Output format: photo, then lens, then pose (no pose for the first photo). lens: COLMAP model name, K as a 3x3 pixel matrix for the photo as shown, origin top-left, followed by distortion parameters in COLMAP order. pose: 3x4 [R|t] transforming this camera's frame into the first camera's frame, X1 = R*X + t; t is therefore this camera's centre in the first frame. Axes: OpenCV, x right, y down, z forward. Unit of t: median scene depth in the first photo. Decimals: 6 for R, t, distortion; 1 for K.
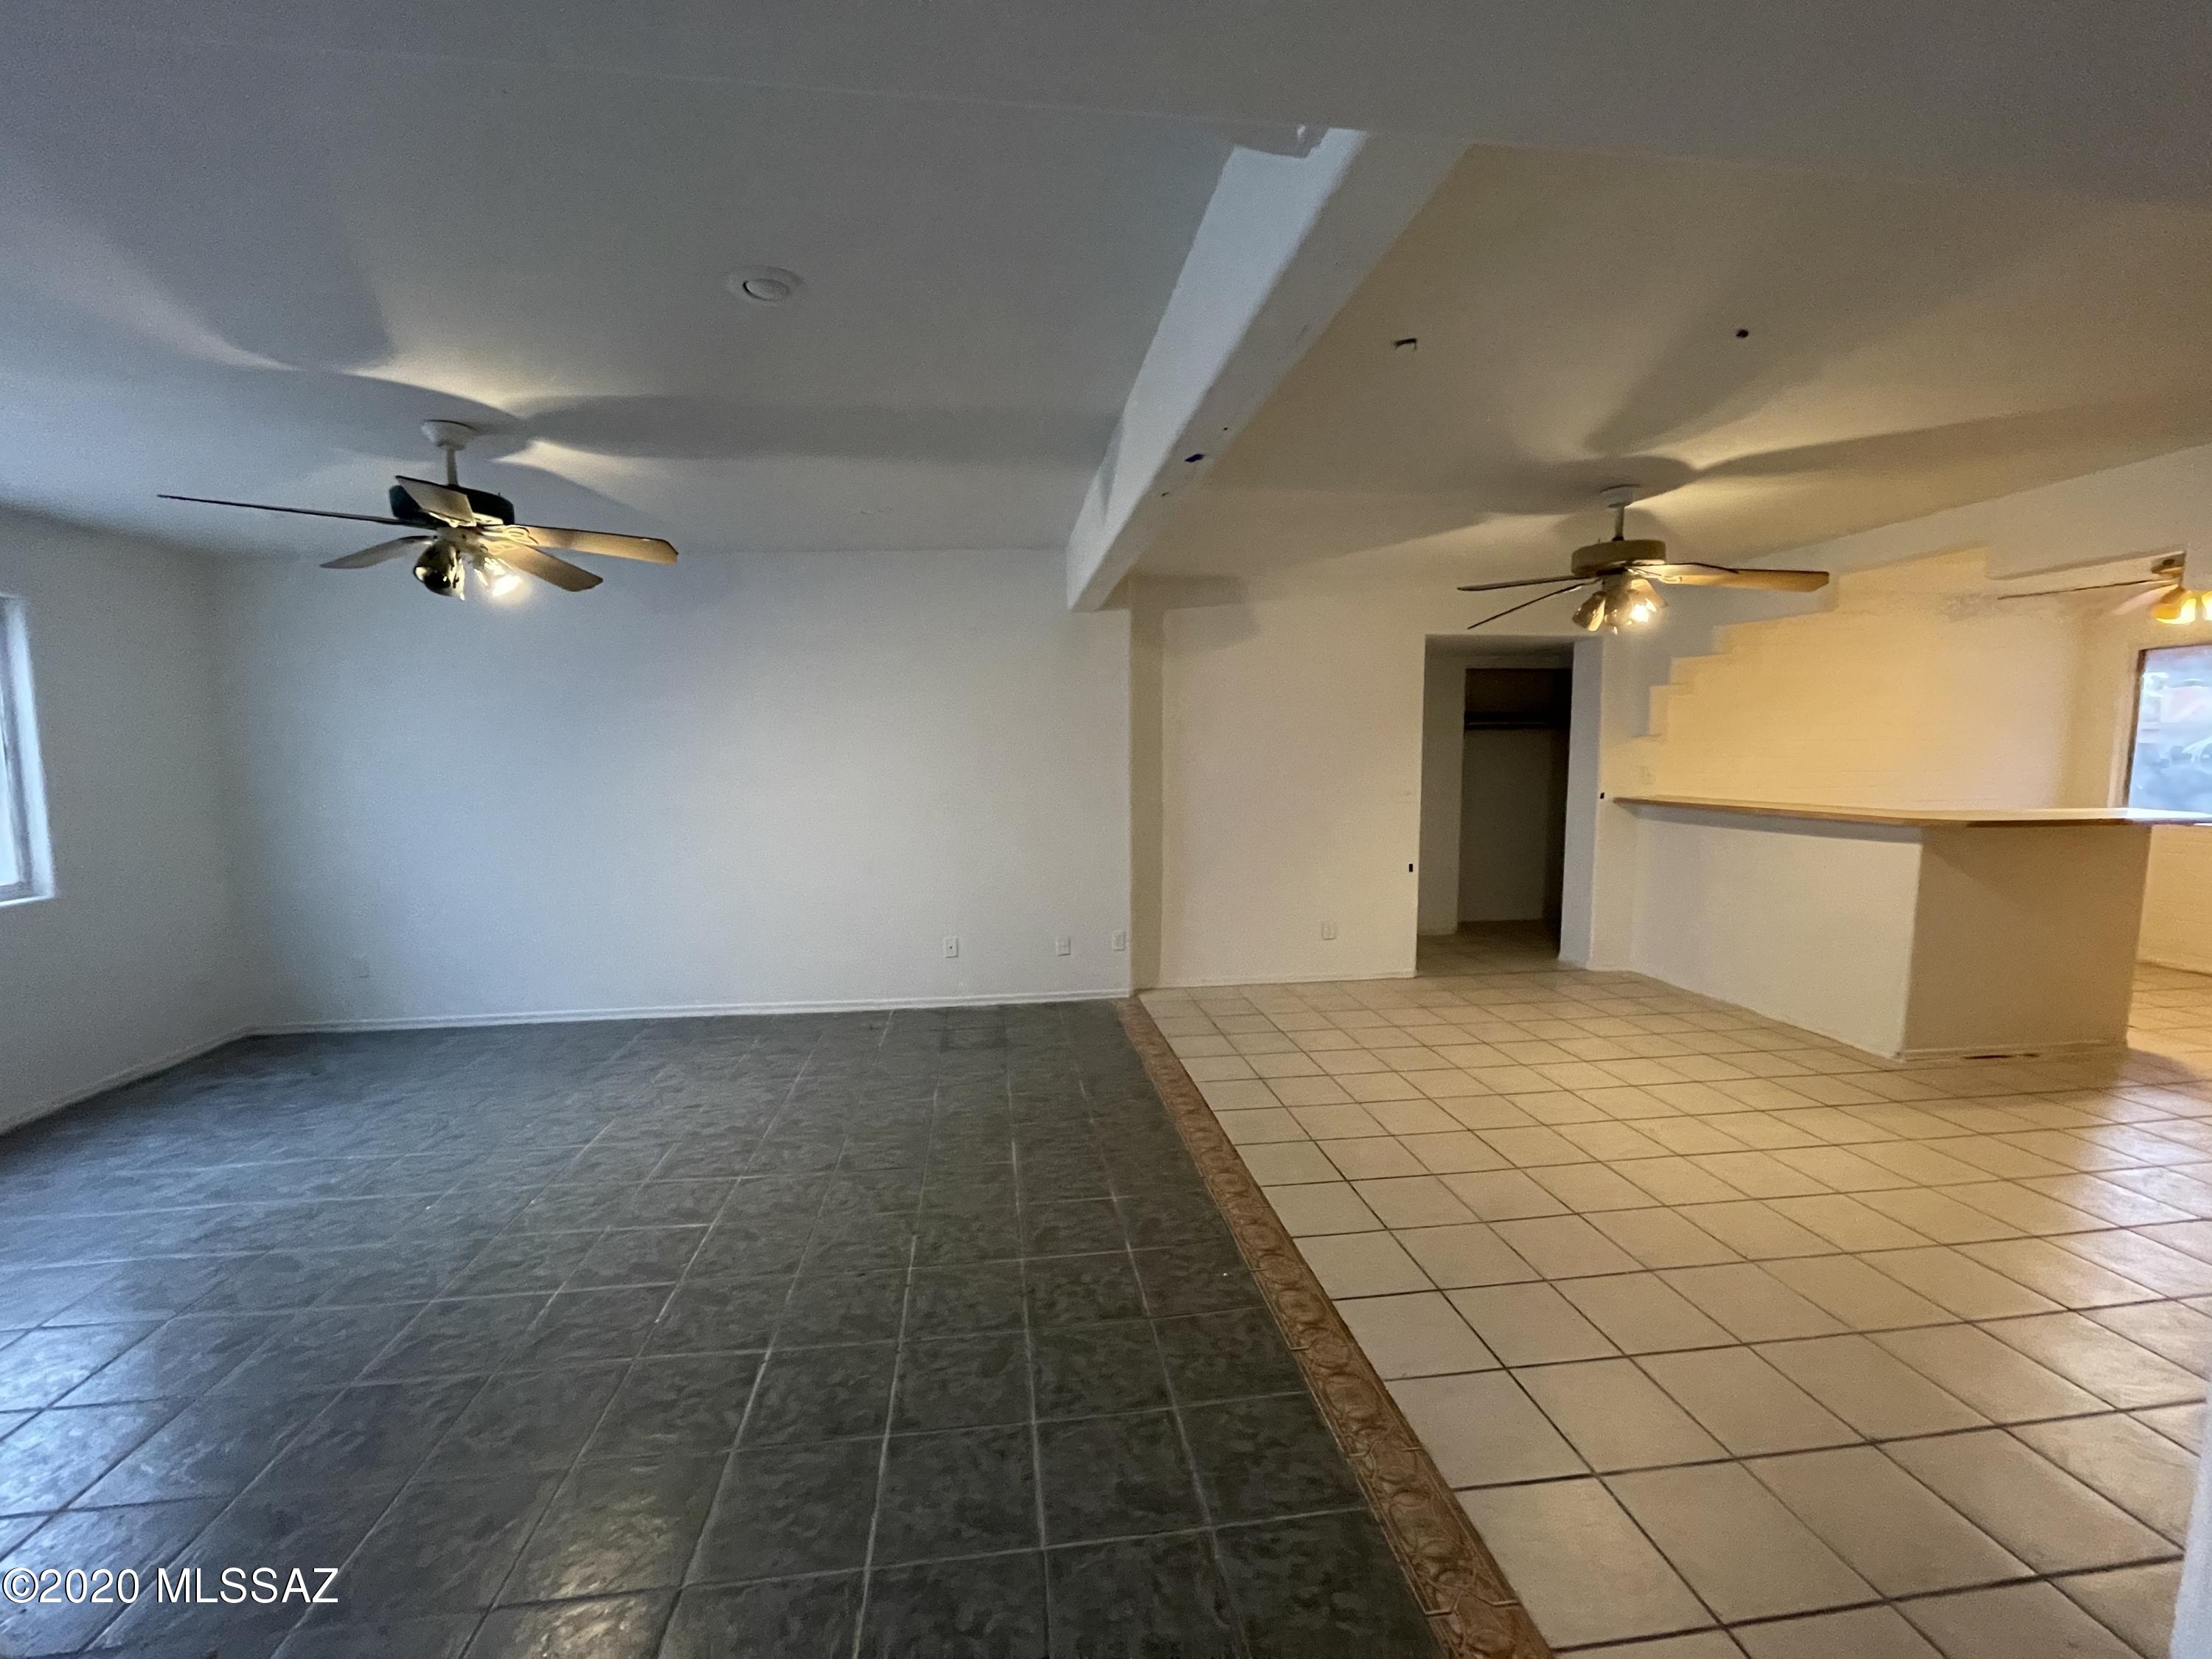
lens RADIAL K [[892.6, 0, 1096.4], [0, 892.6, 834.8], [0, 0, 1]] dist [-0.001755, 0.000677]
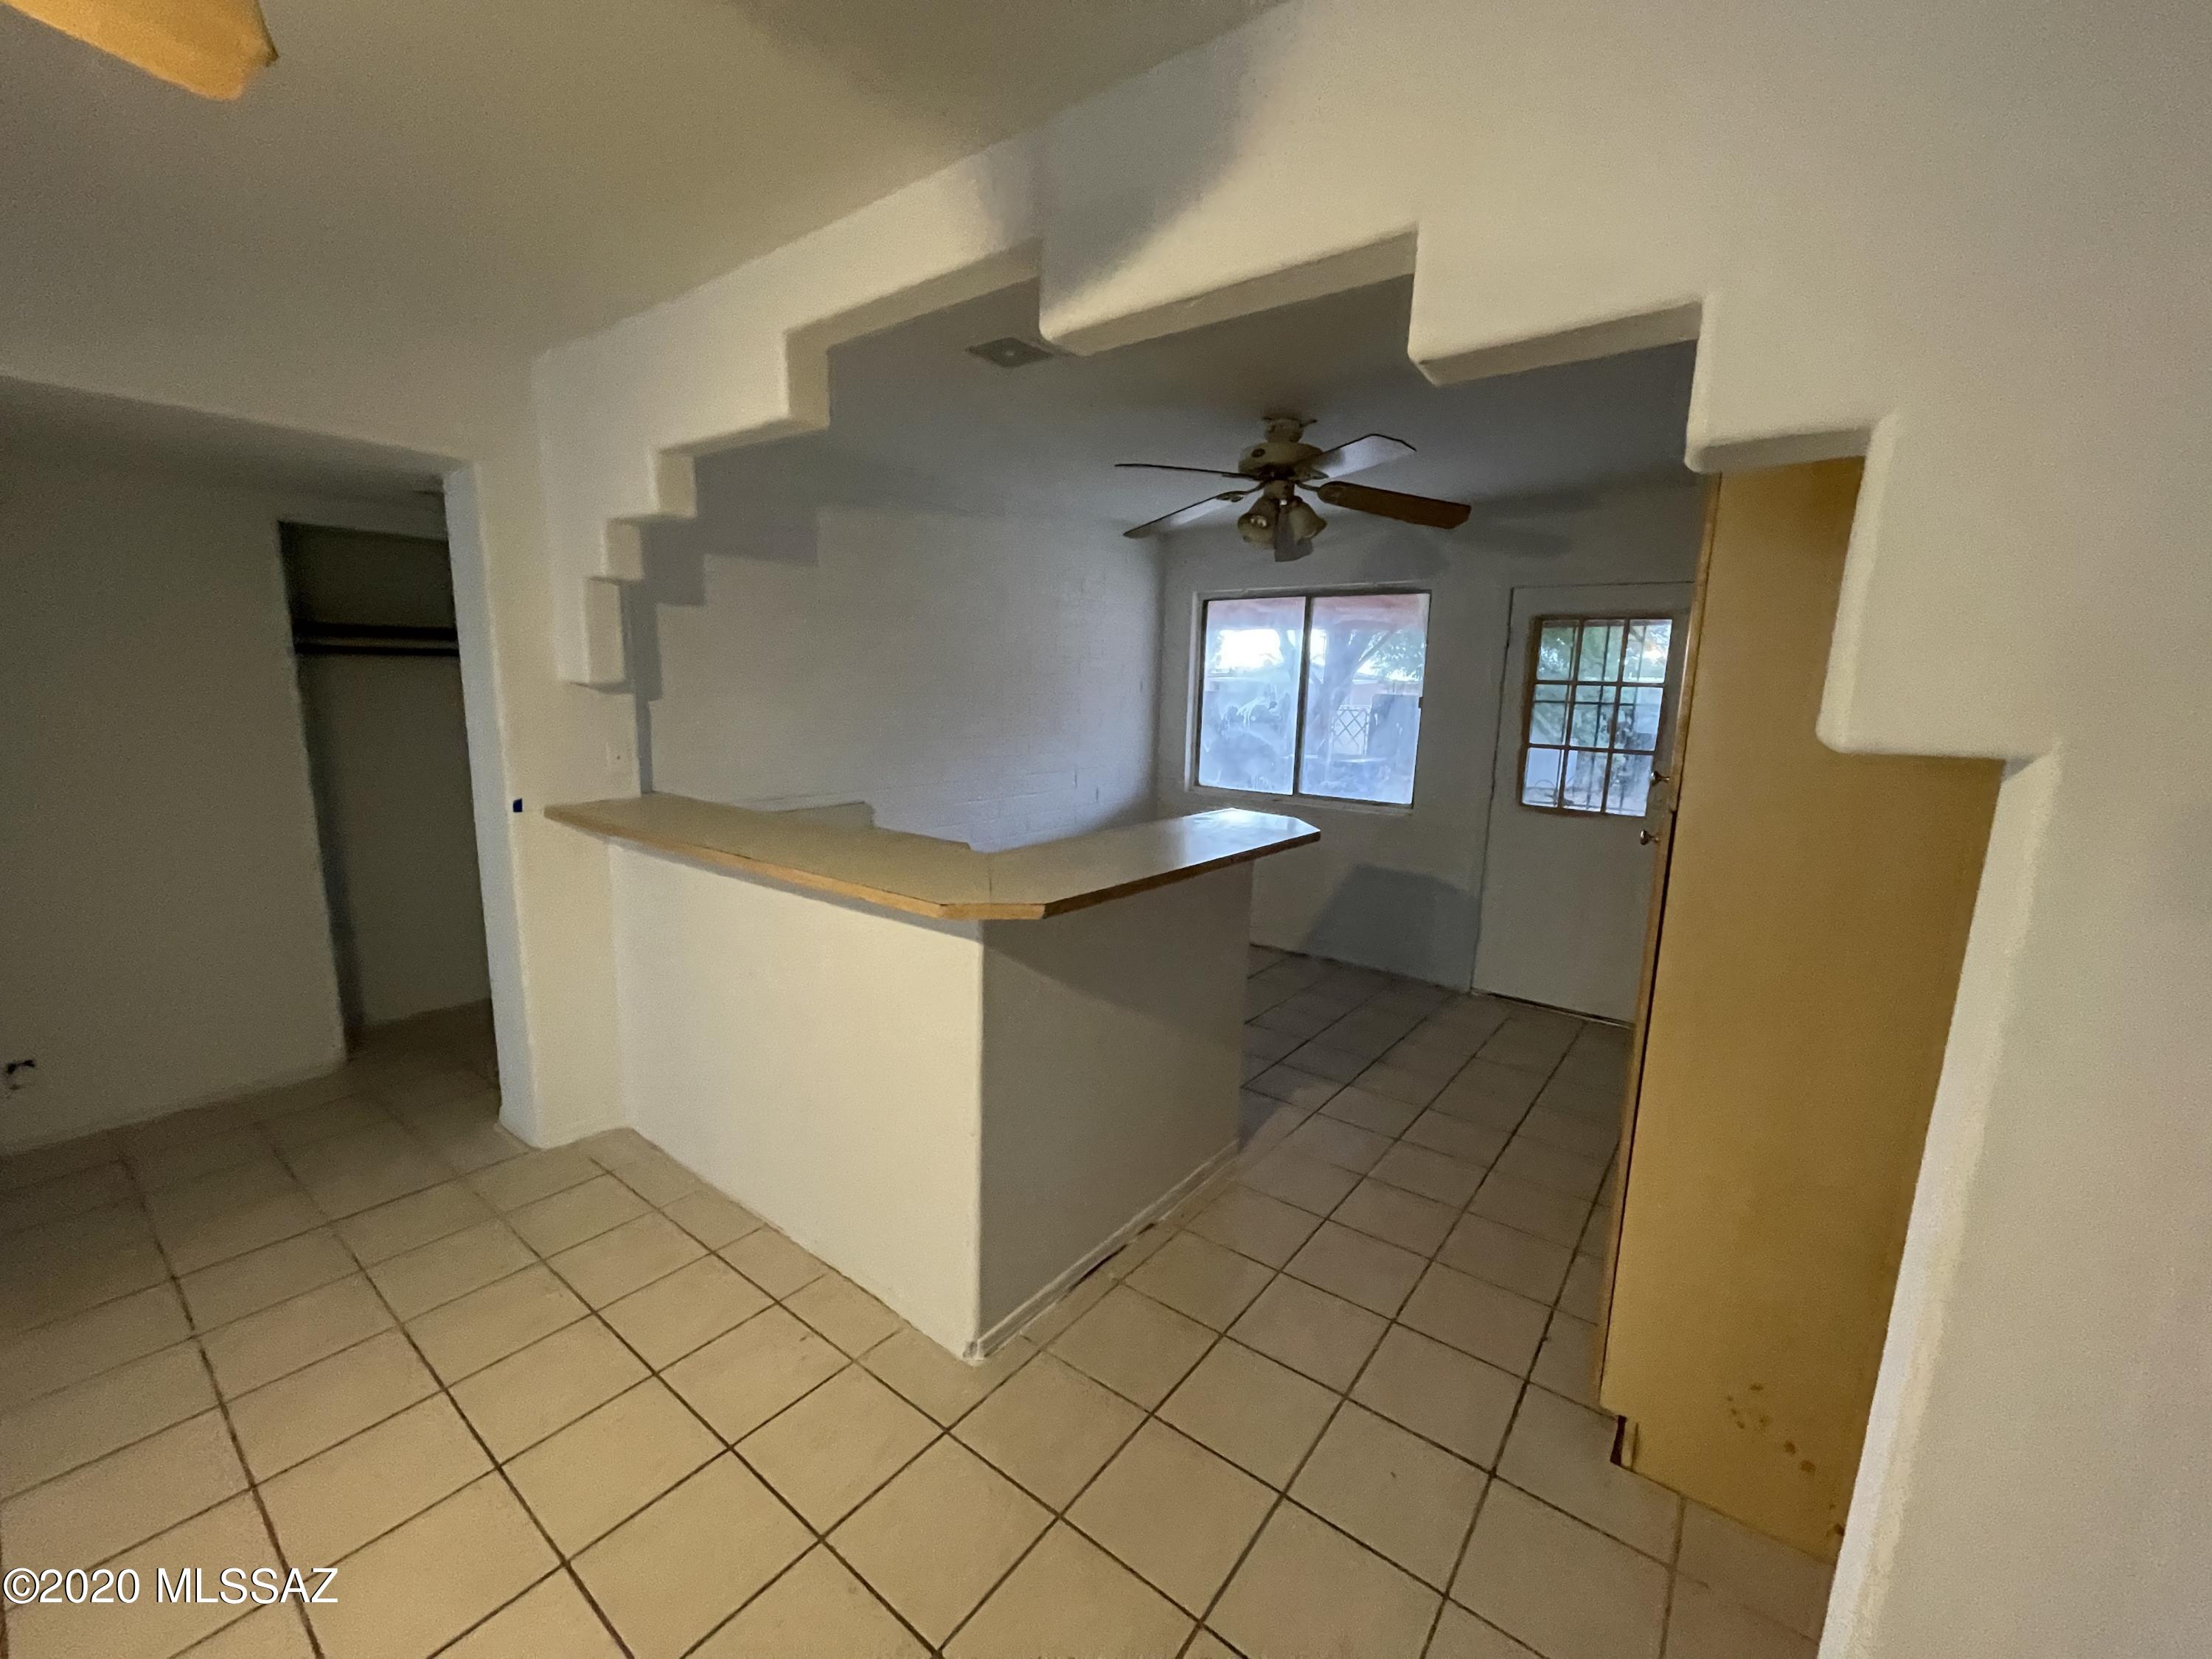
lens RADIAL K [[892.6, 0, 1093.0], [0, 892.6, 835.7], [0, 0, 1]] dist [-0.001755, 0.000677]
pose [[0.711852, -0.095377, 0.695823, 0.580967], [0.036744, 0.994437, 0.098718, -0.081949], [-0.701368, -0.044705, 0.711397, 0.564968]]
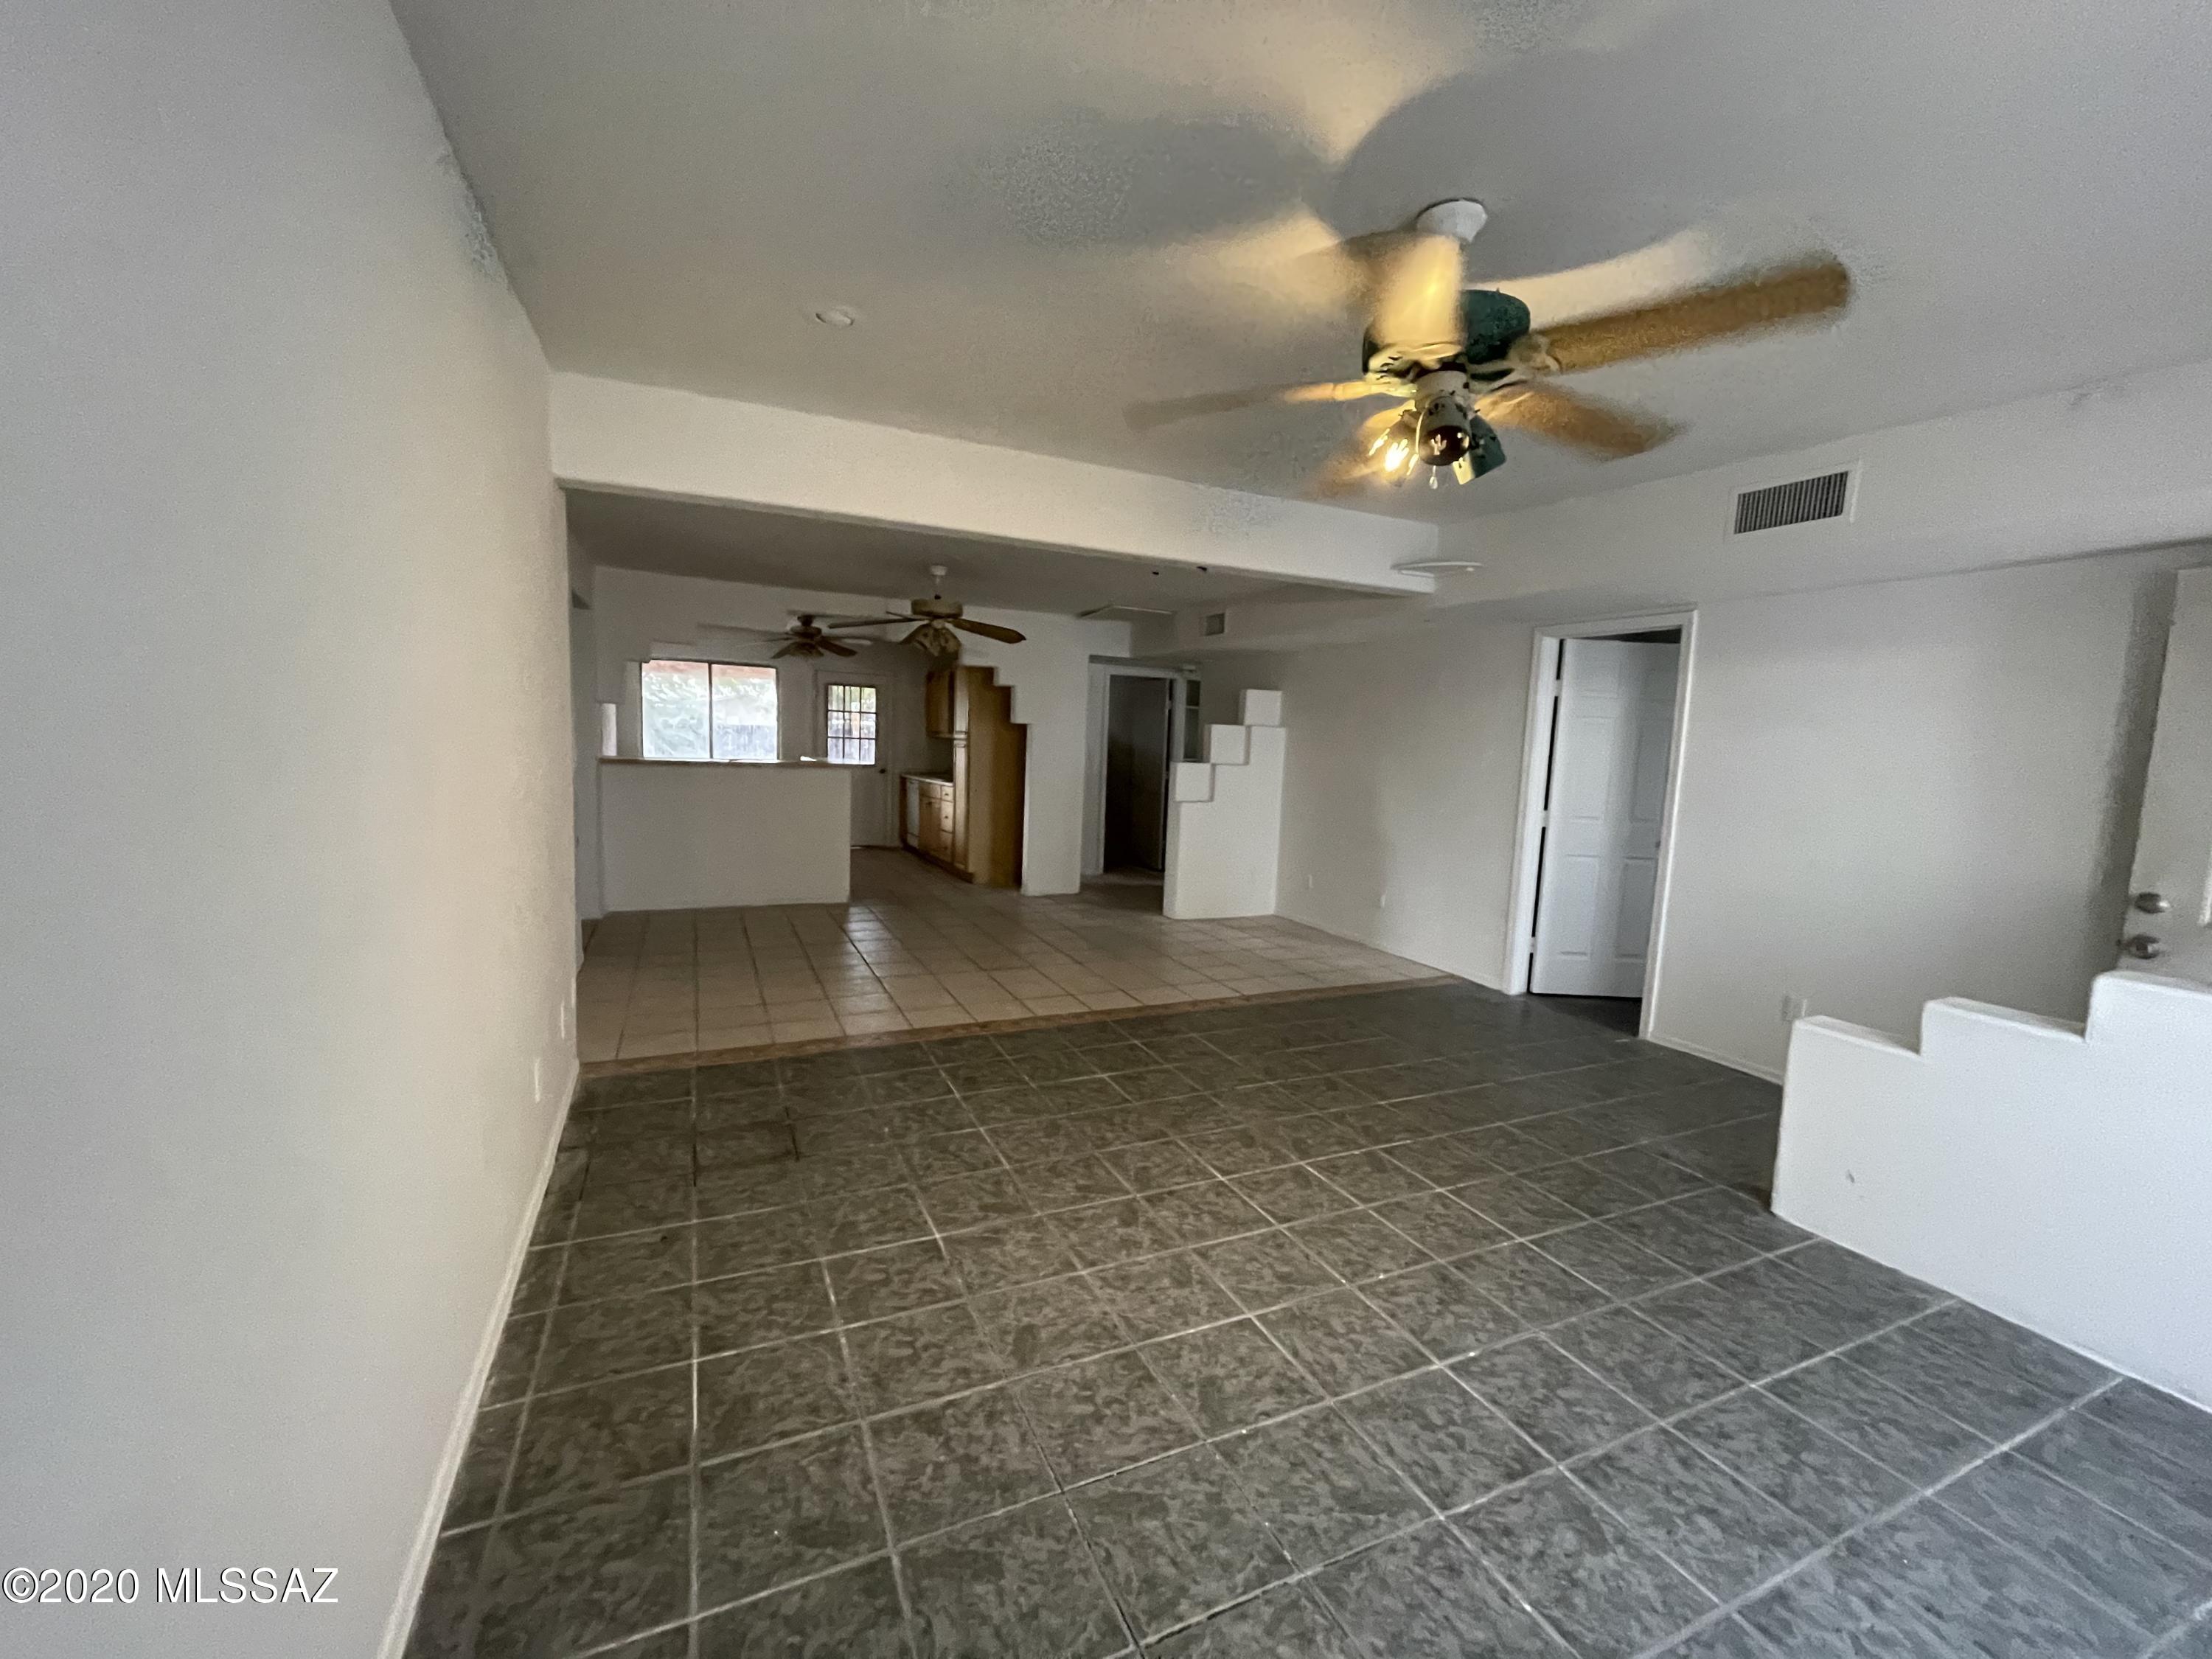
lens RADIAL K [[892.6, 0, 1096.9], [0, 892.6, 837.4], [0, 0, 1]] dist [-0.001755, 0.000677]
pose [[-0.294529, -0.110144, 0.949274, -0.849614], [0.058582, 0.989387, 0.132975, -0.074334], [-0.953845, 0.094775, -0.284951, 0.952379]]
